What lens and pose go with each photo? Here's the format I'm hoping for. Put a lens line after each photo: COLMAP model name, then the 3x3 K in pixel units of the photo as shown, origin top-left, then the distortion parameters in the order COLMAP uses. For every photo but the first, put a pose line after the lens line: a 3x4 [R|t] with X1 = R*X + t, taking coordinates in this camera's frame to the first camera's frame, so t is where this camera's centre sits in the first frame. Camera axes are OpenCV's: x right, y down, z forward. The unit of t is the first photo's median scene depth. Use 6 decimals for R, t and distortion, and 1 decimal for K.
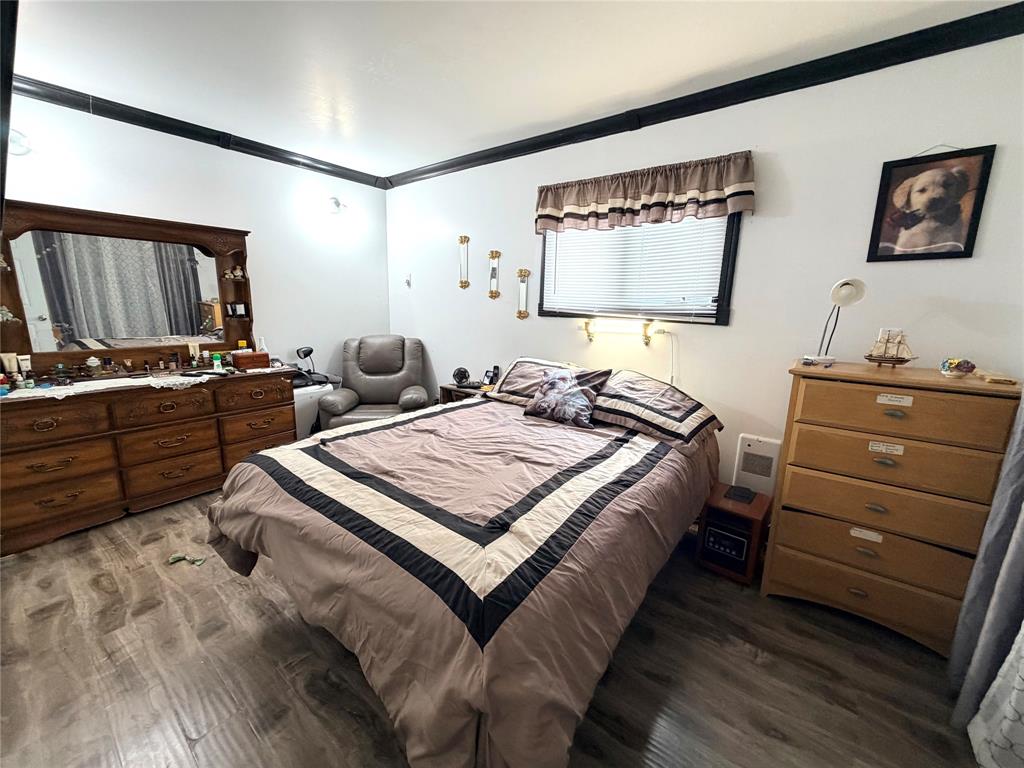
lens RADIAL K [[409.4, 0, 508.7], [0, 409.4, 387.2], [0, 0, 1]] dist [0.000962, -0.000269]
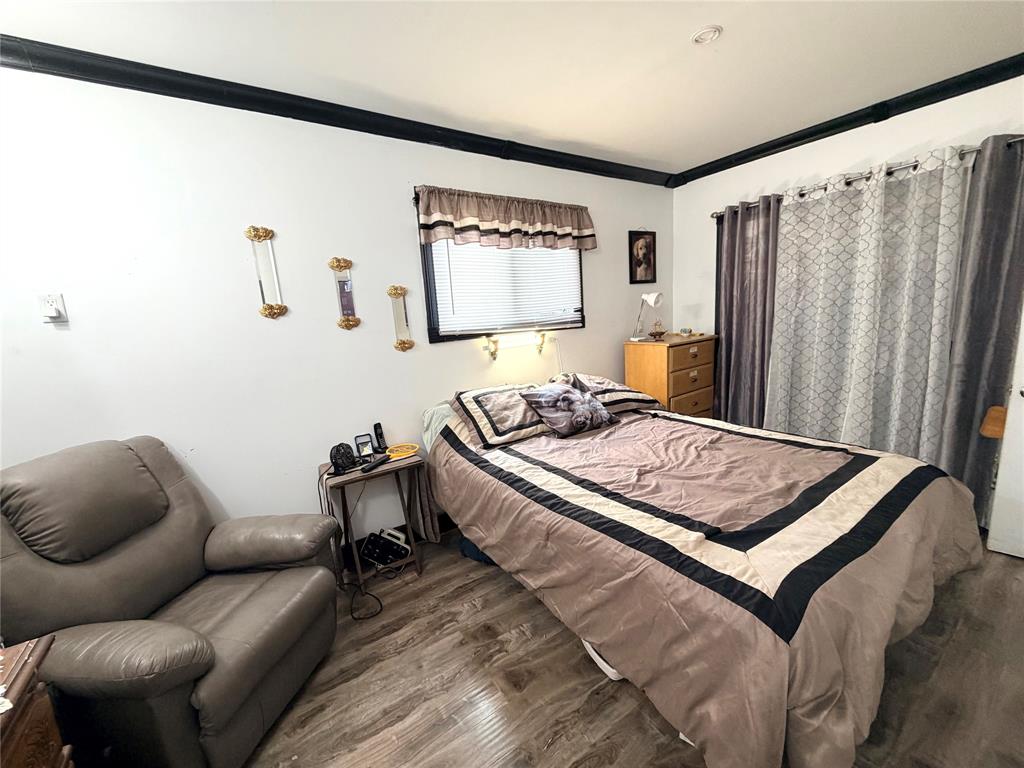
lens RADIAL K [[409.4, 0, 510.3], [0, 409.4, 386.6], [0, 0, 1]] dist [0.000962, -0.000269]
pose [[0.296366, -0.208601, 0.932016, -0.841799], [0.269245, 0.954525, 0.128024, -0.197903], [-0.916338, 0.212998, 0.339053, 0.774544]]
